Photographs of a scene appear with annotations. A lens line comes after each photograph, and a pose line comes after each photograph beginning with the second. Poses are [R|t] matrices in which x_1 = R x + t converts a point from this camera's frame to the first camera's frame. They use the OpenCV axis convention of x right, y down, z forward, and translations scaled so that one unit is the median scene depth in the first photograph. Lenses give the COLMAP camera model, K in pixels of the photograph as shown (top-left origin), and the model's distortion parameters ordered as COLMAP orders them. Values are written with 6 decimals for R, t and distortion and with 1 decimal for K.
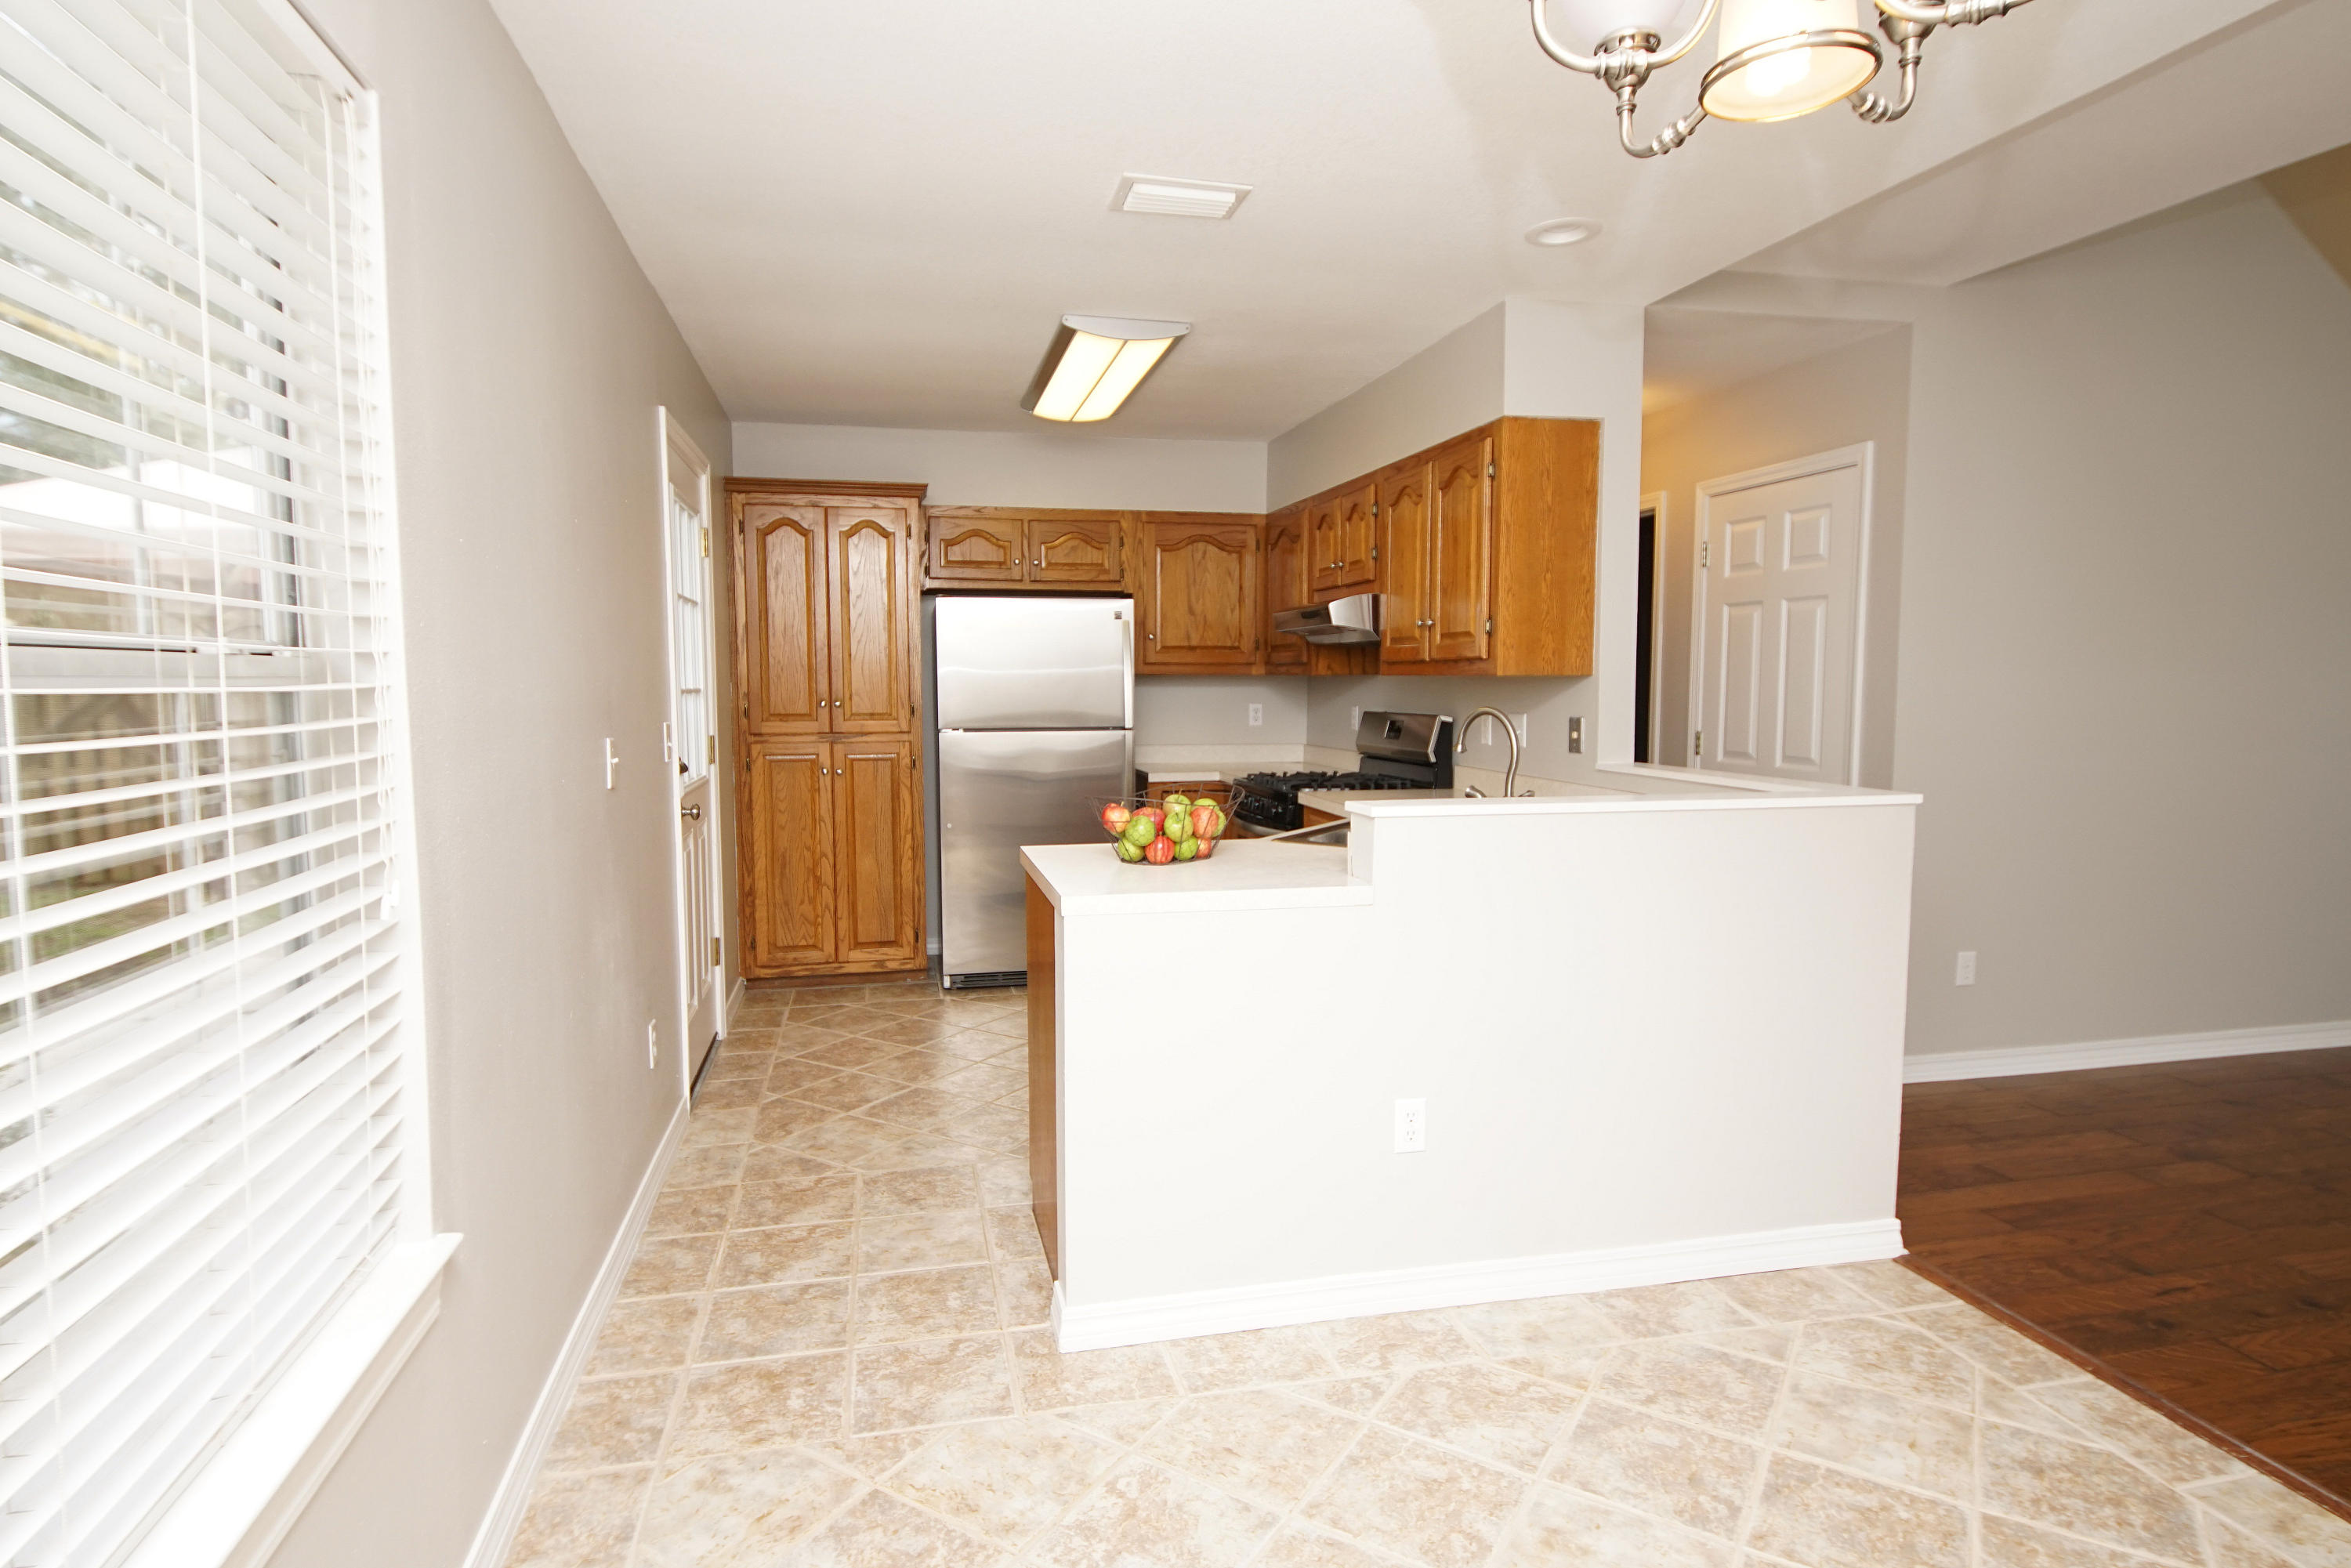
lens RADIAL K [[1260.4, 0, 1153.2], [0, 1260.4, 776.2], [0, 0, 1]] dist [0.032991, -0.029491]
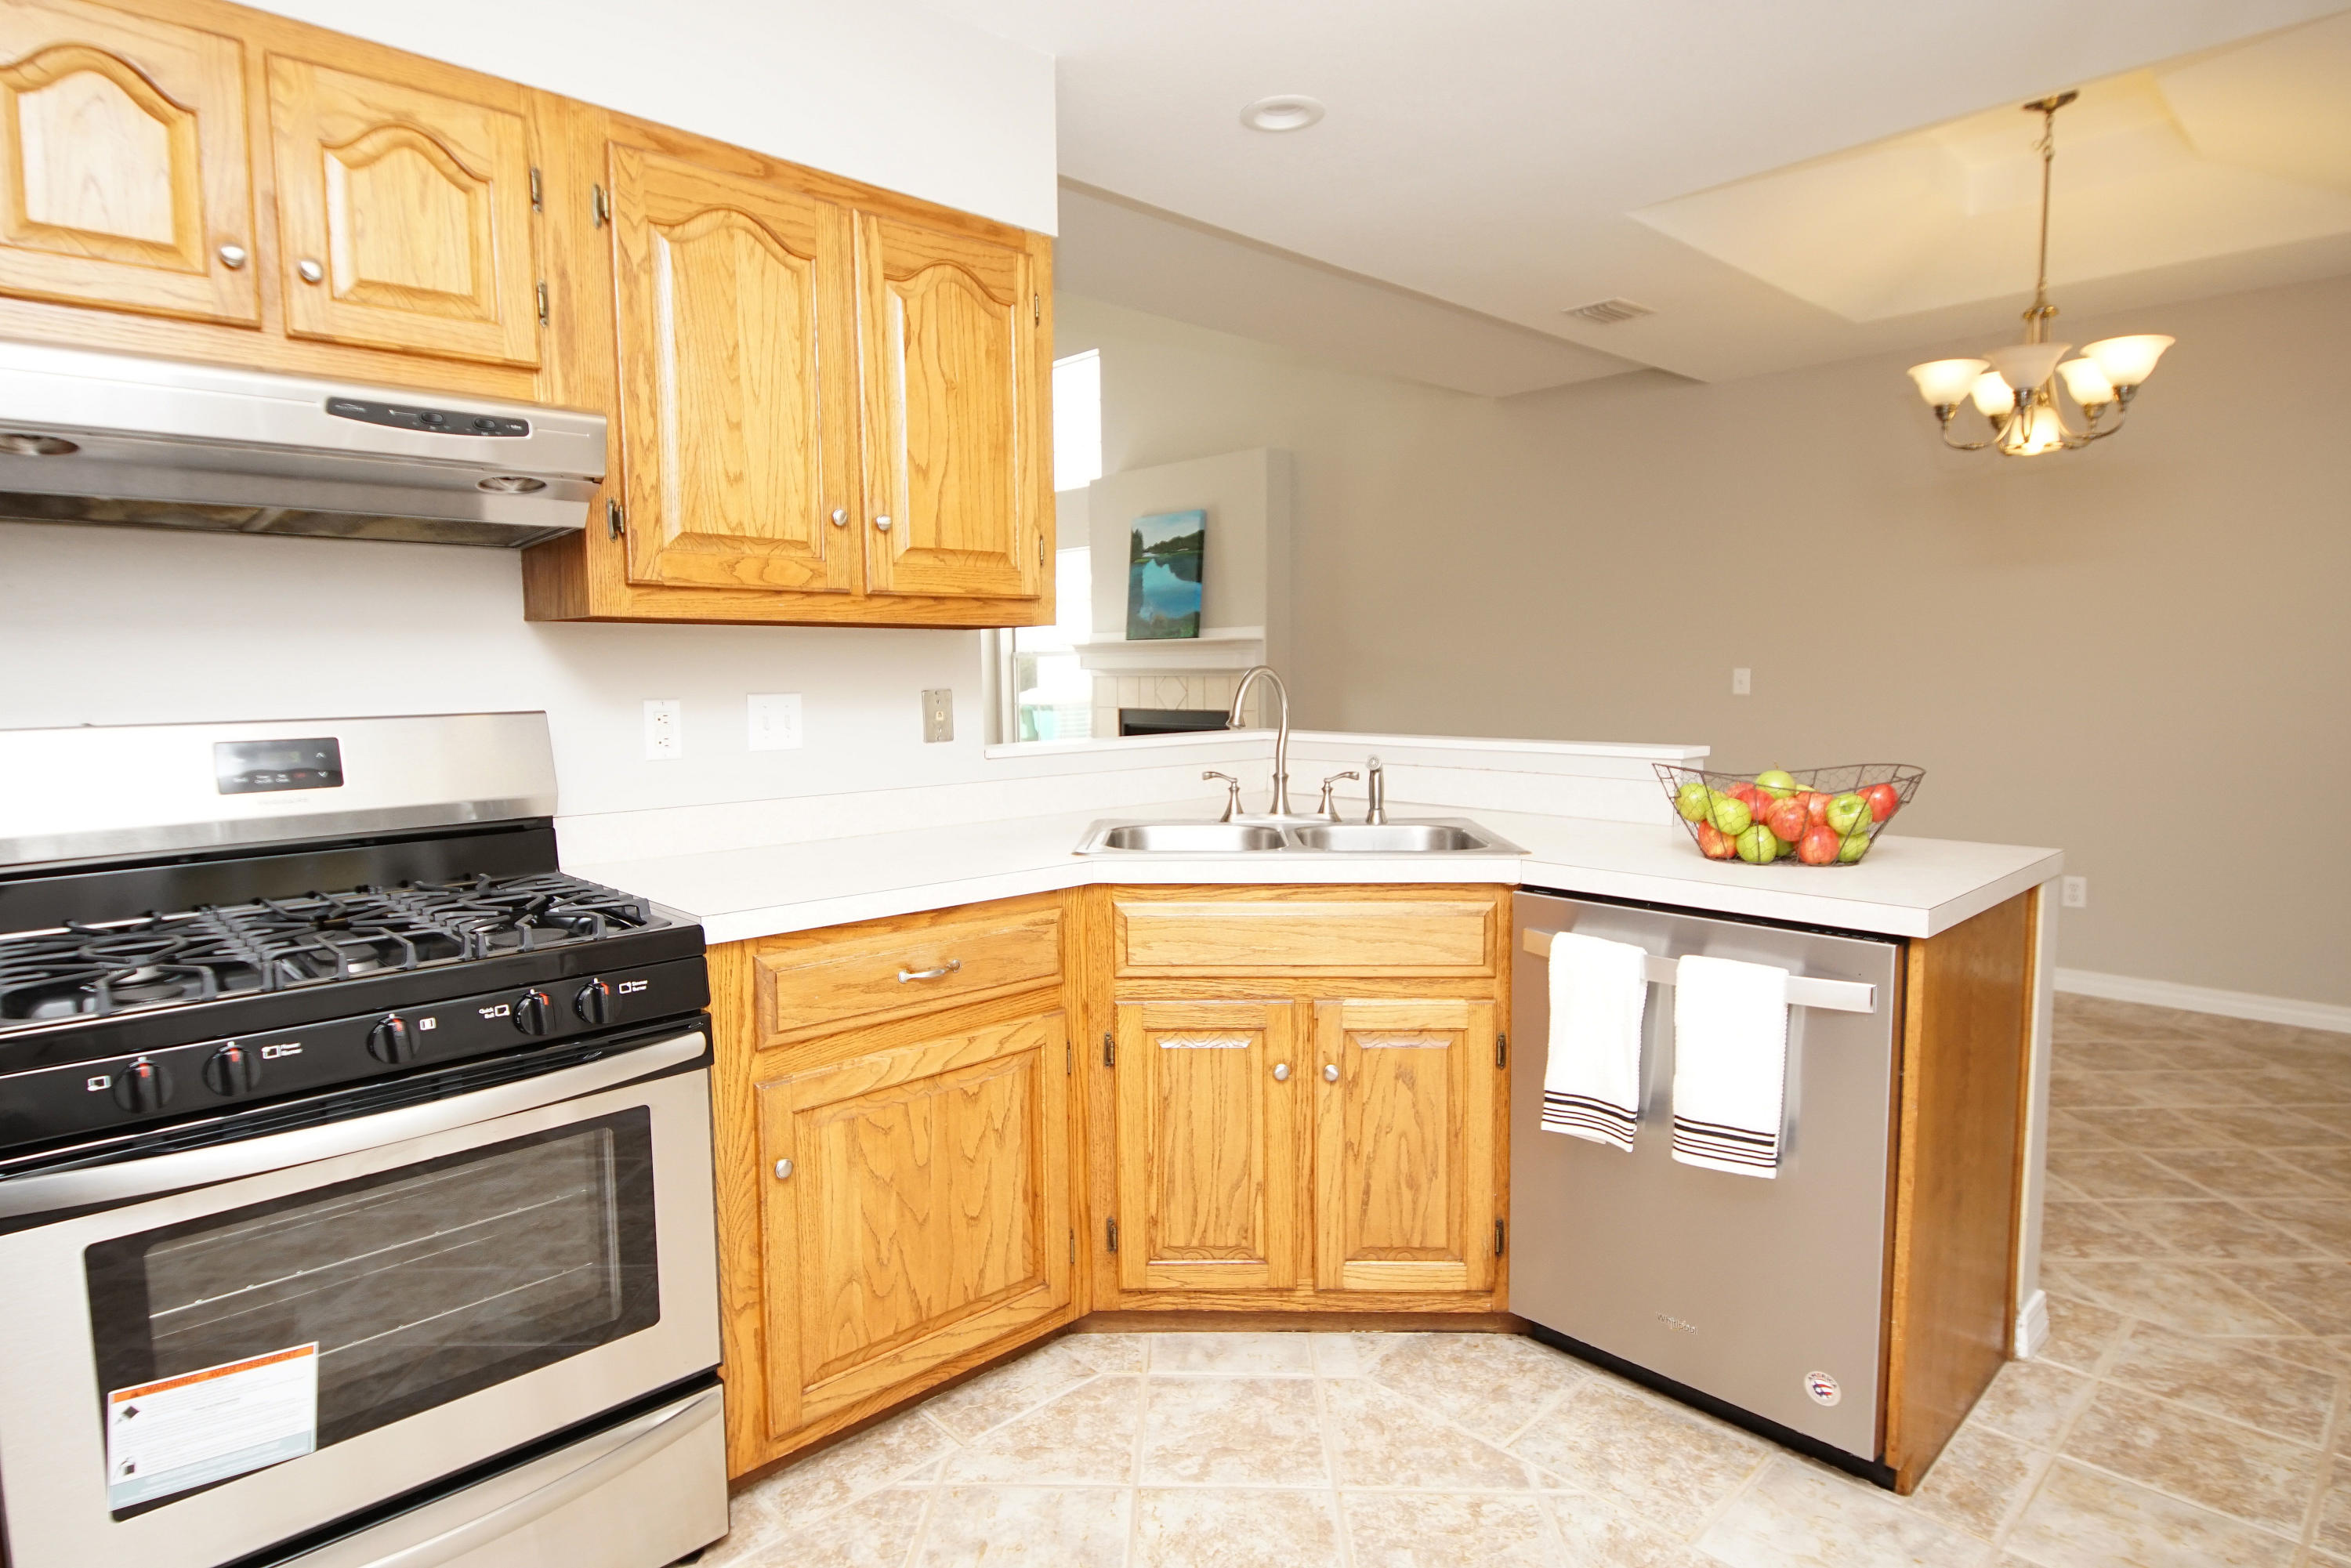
lens RADIAL K [[1258.9, 0, 1138.8], [0, 1258.9, 778.3], [0, 0, 1]] dist [0.008259, -0.016594]
pose [[-0.504475, -0.069677, 0.860611, -0.318952], [0.078481, 0.988912, 0.126068, -0.076768], [-0.859852, 0.131140, -0.493413, 1.249798]]
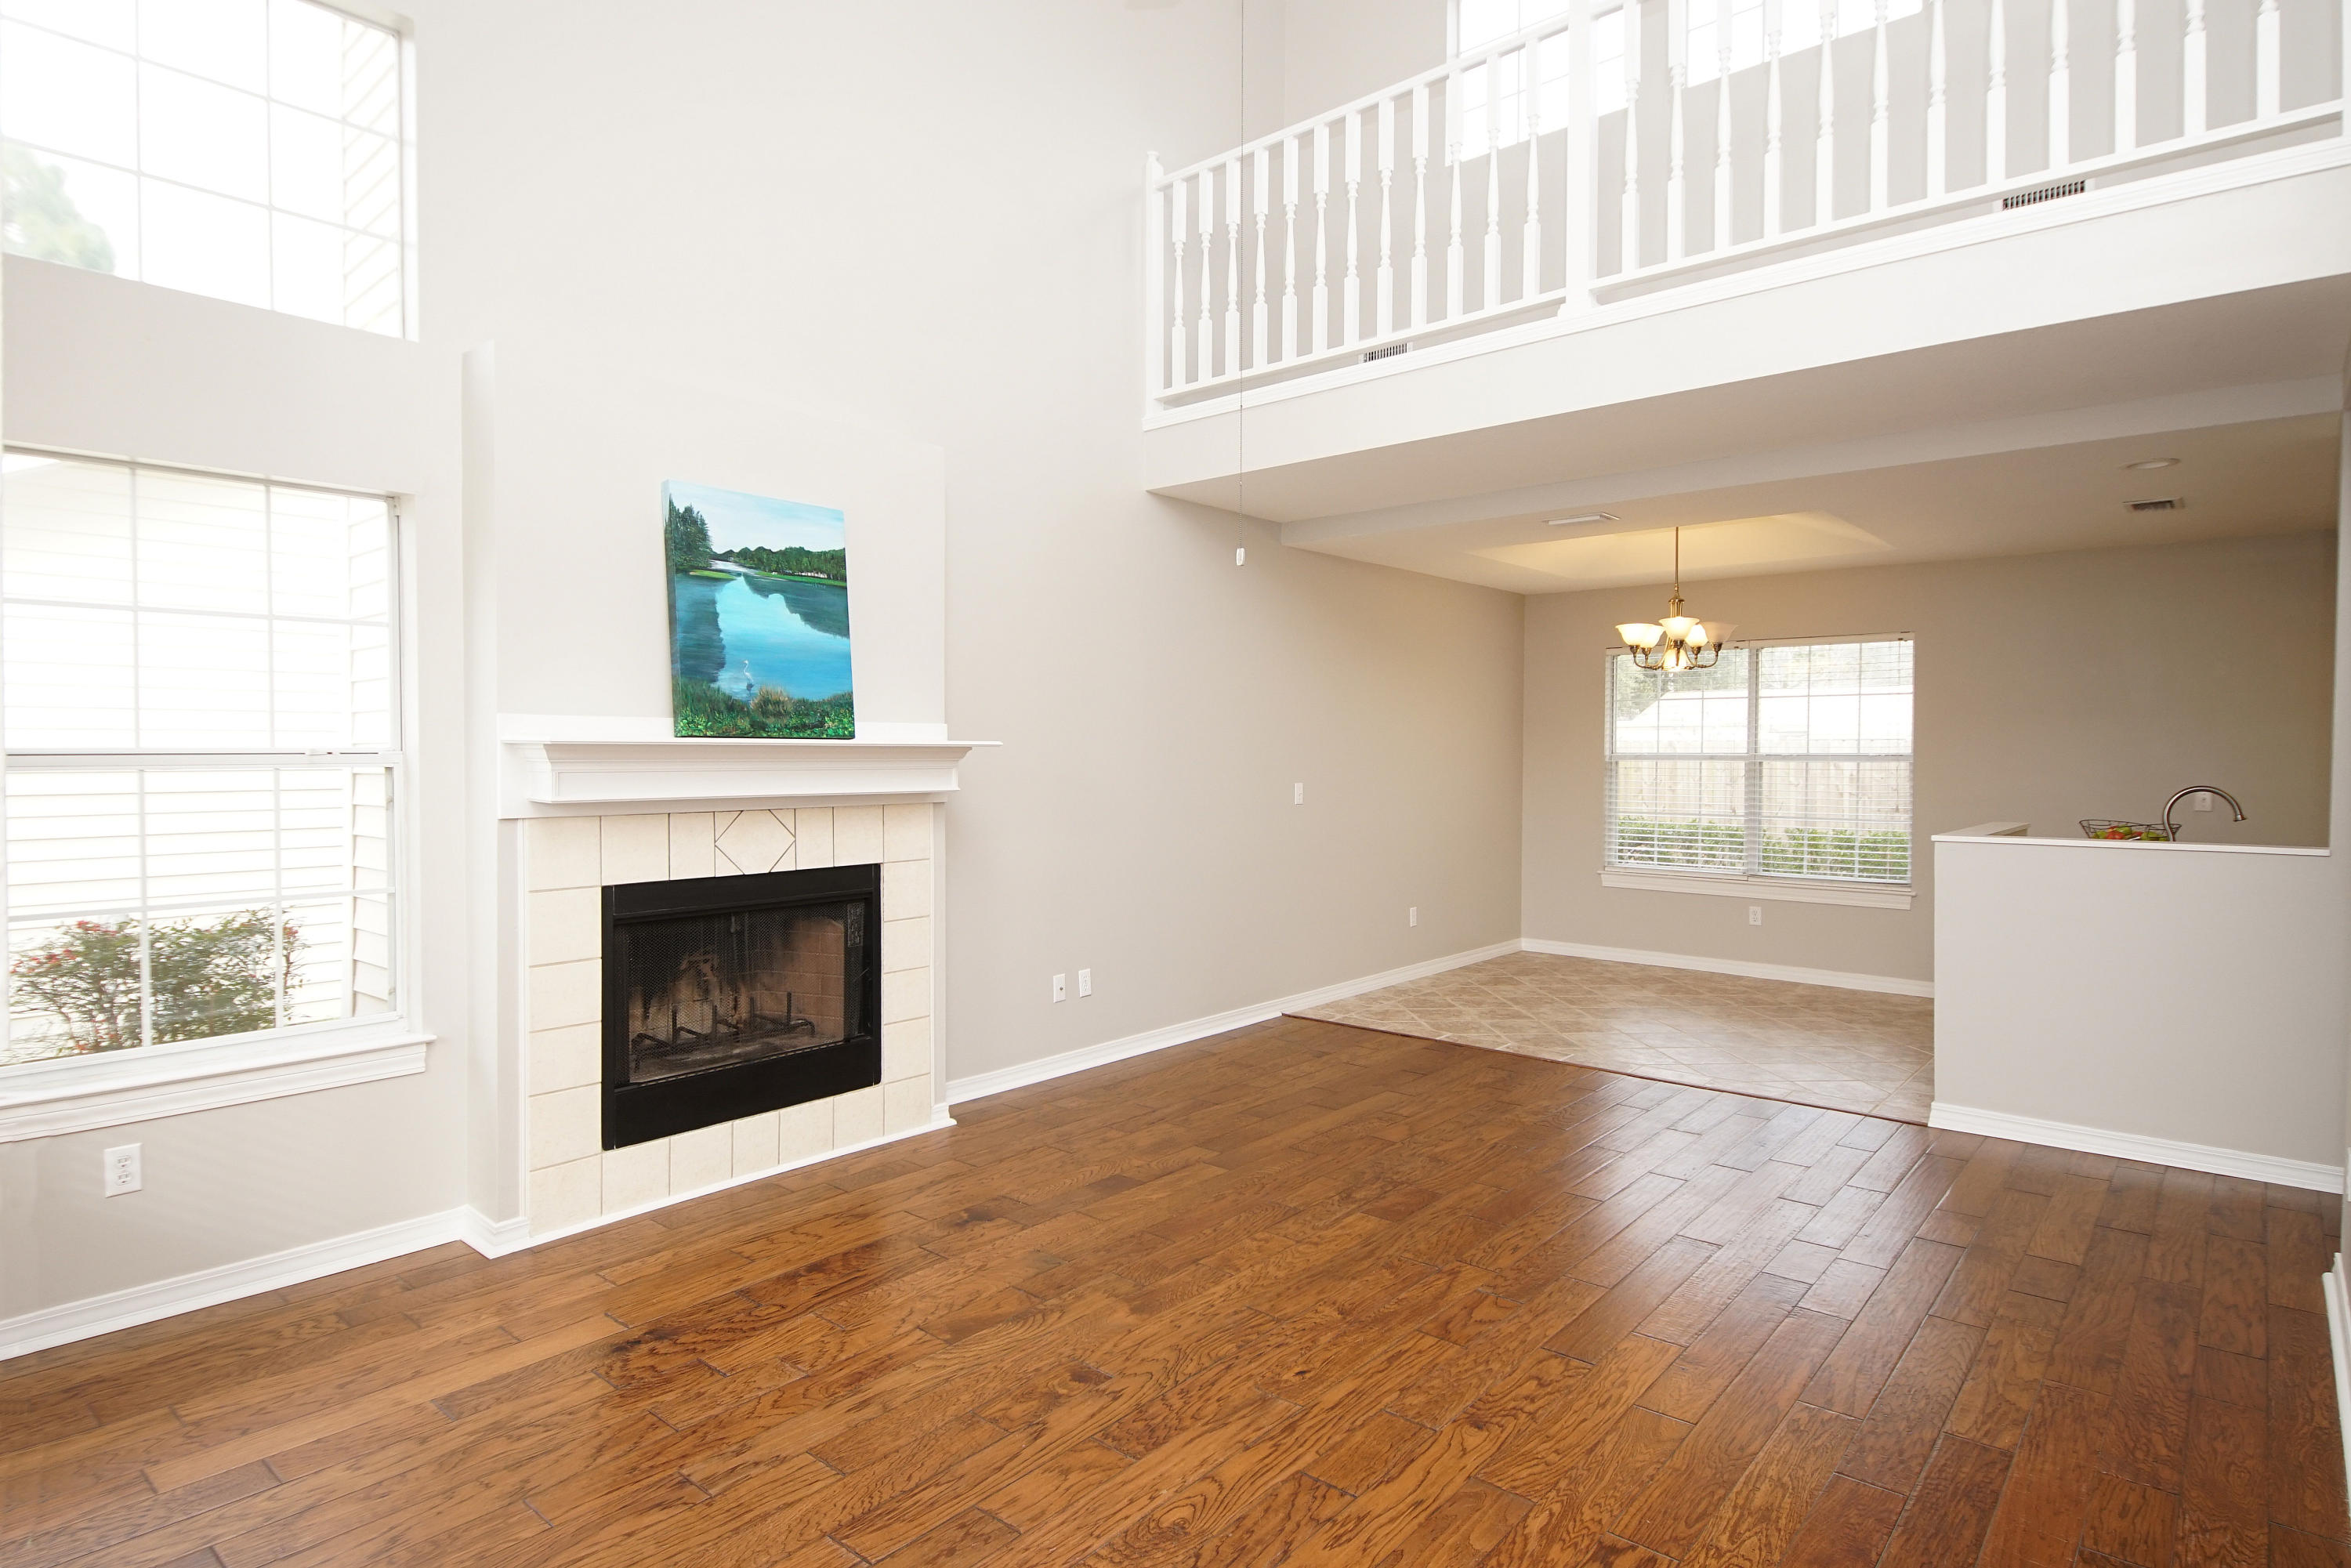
lens RADIAL K [[1260.4, 0, 1163.2], [0, 1260.4, 769.1], [0, 0, 1]] dist [0.032991, -0.029491]
pose [[-0.797445, 0.009356, -0.603320, 1.699709], [-0.046730, 0.995919, 0.077211, -0.107942], [0.601580, 0.089765, -0.793753, 1.211242]]
